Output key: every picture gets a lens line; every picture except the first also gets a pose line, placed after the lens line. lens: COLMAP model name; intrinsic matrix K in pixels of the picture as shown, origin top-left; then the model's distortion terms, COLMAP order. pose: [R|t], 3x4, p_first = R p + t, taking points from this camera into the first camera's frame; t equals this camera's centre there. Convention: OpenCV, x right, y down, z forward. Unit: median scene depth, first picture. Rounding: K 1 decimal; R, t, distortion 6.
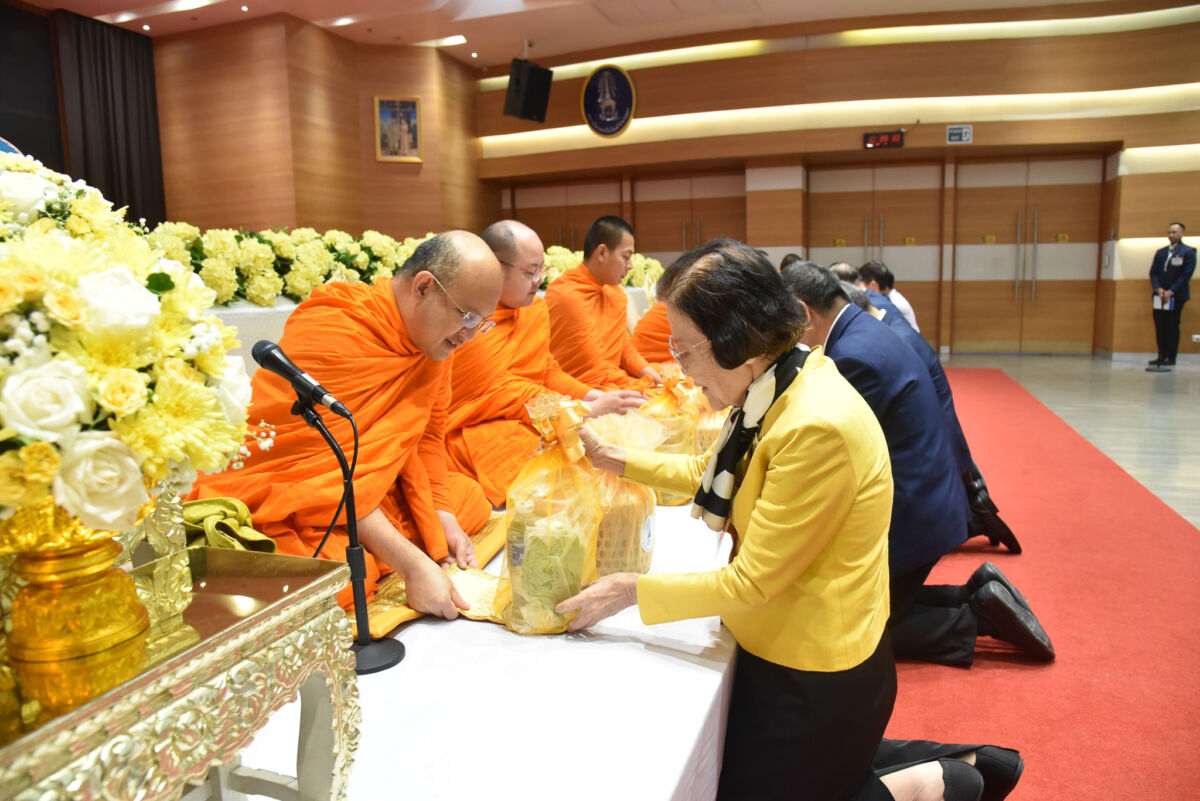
lens RADIAL K [[811.2, 0, 619.2], [0, 811.2, 416.4], [0, 0, 1]] dist [-0.104826, 0.050917]
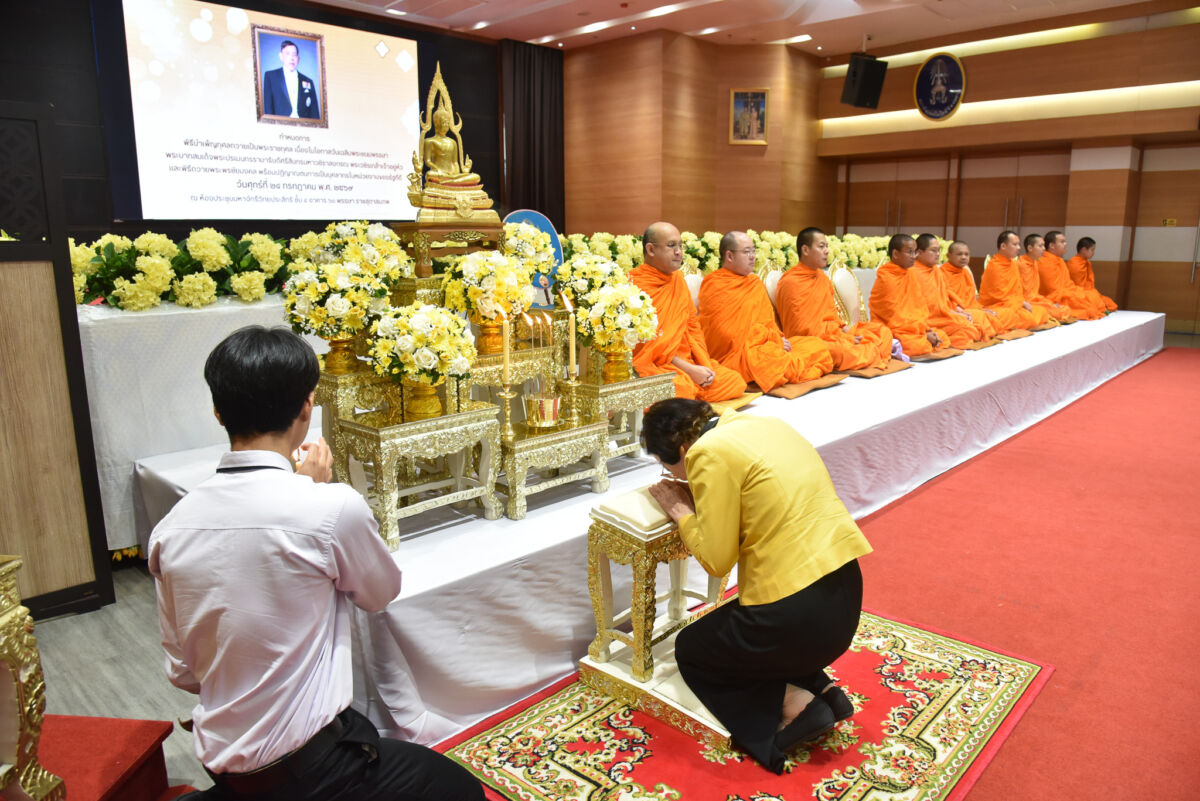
lens RADIAL K [[811.2, 0, 624.3], [0, 811.2, 416.0], [0, 0, 1]] dist [-0.104826, 0.050917]
pose [[0.914031, 0.104838, -0.391862, 0.067085], [-0.083077, 0.993929, 0.072134, 0.009976], [0.397045, -0.033378, 0.917192, -0.182654]]
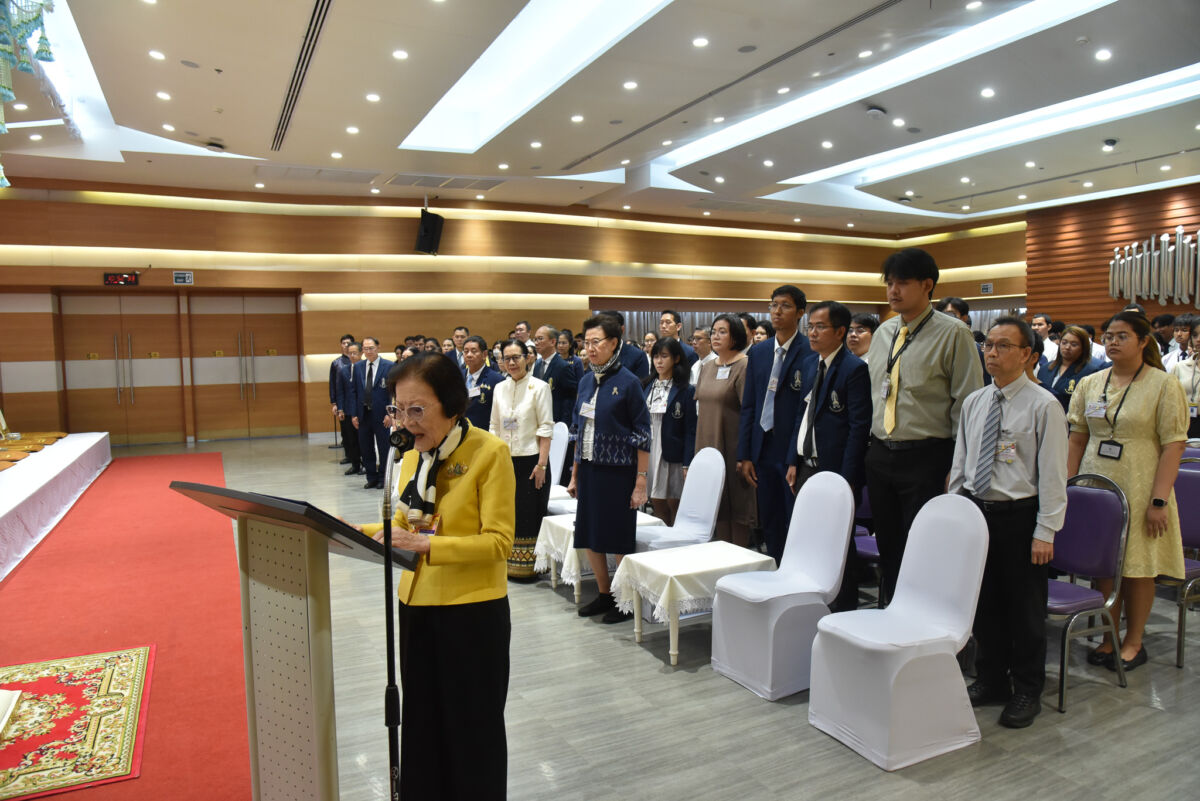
lens RADIAL K [[811.2, 0, 592.8], [0, 811.2, 412.8], [0, 0, 1]] dist [-0.104826, 0.050917]
pose [[0.713366, -0.045431, 0.699318, -0.013527], [0.117183, 0.991580, -0.055119, 0.019604], [-0.690925, 0.121268, 0.712683, -0.374067]]
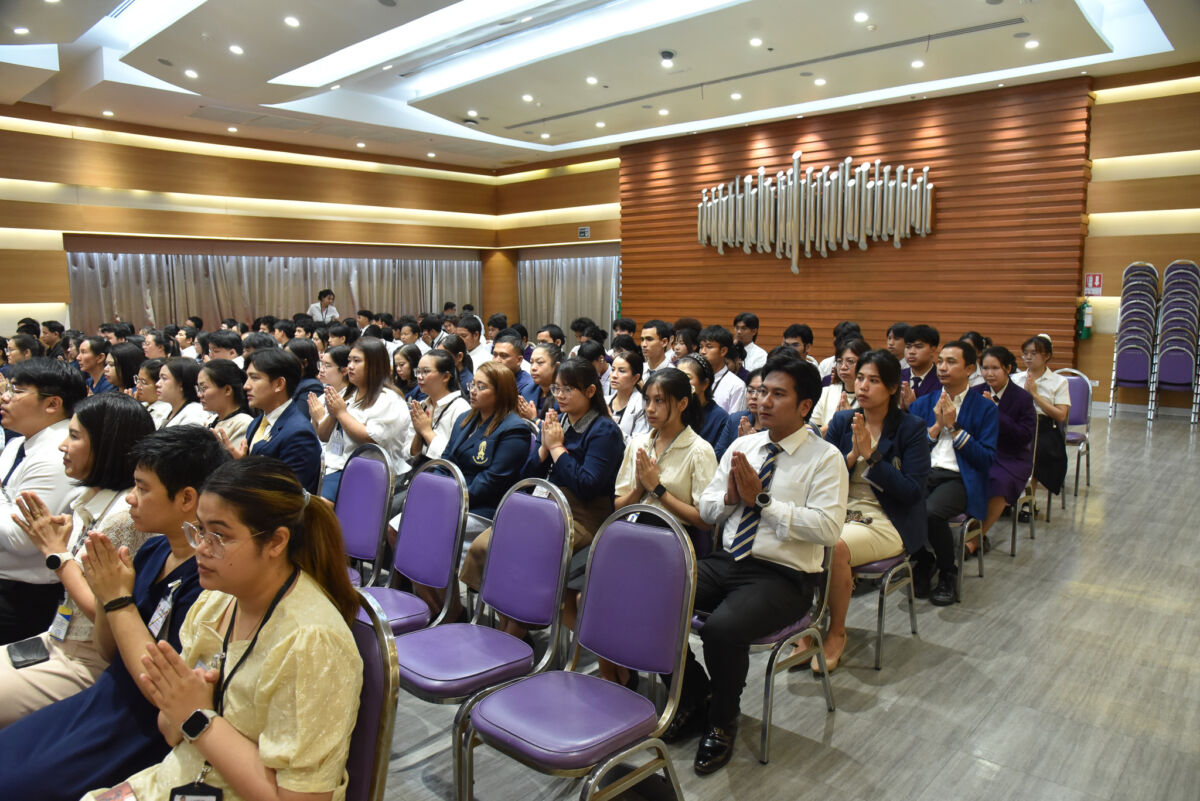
lens RADIAL K [[811.2, 0, 595.8], [0, 811.2, 396.0], [0, 0, 1]] dist [-0.104826, 0.050917]
pose [[0.401571, -0.099182, 0.910442, 0.365023], [0.152235, 0.987517, 0.040432, 0.010958], [-0.903087, 0.122365, 0.411657, -0.402148]]
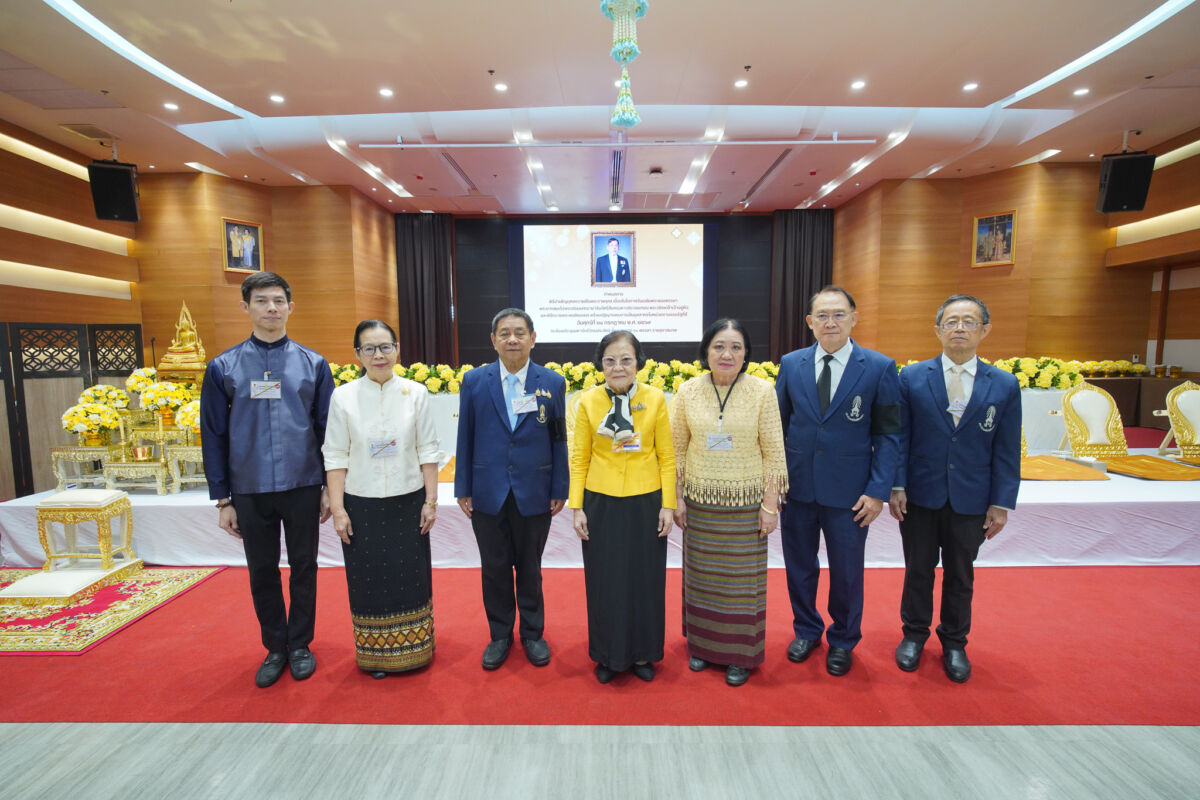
lens RADIAL K [[557.5, 0, 605.1], [0, 557.5, 403.0], [0, 0, 1]] dist [-0.008108, 0.002523]
pose [[0.314784, 0.113646, -0.942335, 0.398060], [-0.155309, 0.985592, 0.066983, -0.079354], [0.936371, 0.125268, 0.327899, 0.194827]]
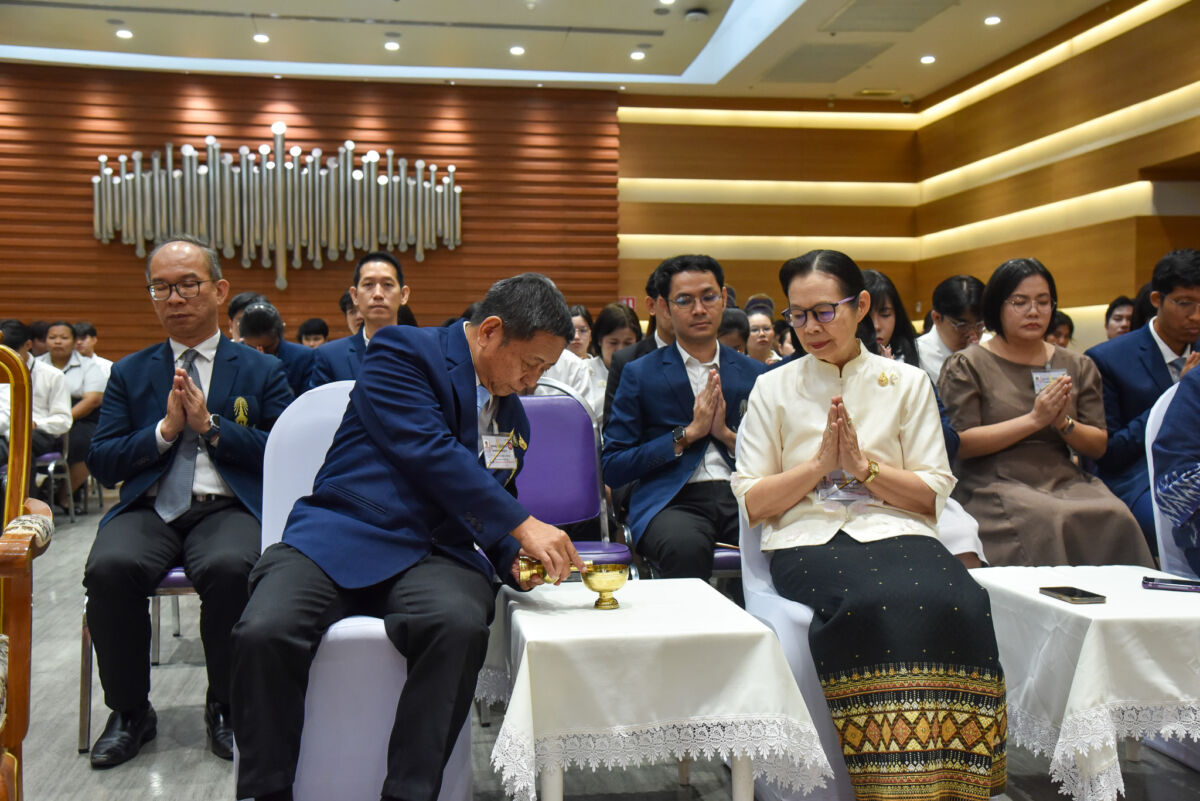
lens RADIAL K [[1318.7, 0, 616.8], [0, 1318.7, 405.5], [0, 0, 1]] dist [0.120420, 0.000000]
pose [[-0.473544, -0.006395, 0.880747, 0.129150], [0.160170, 0.982675, 0.093252, -0.027702], [-0.866084, 0.185228, -0.464315, 0.196464]]
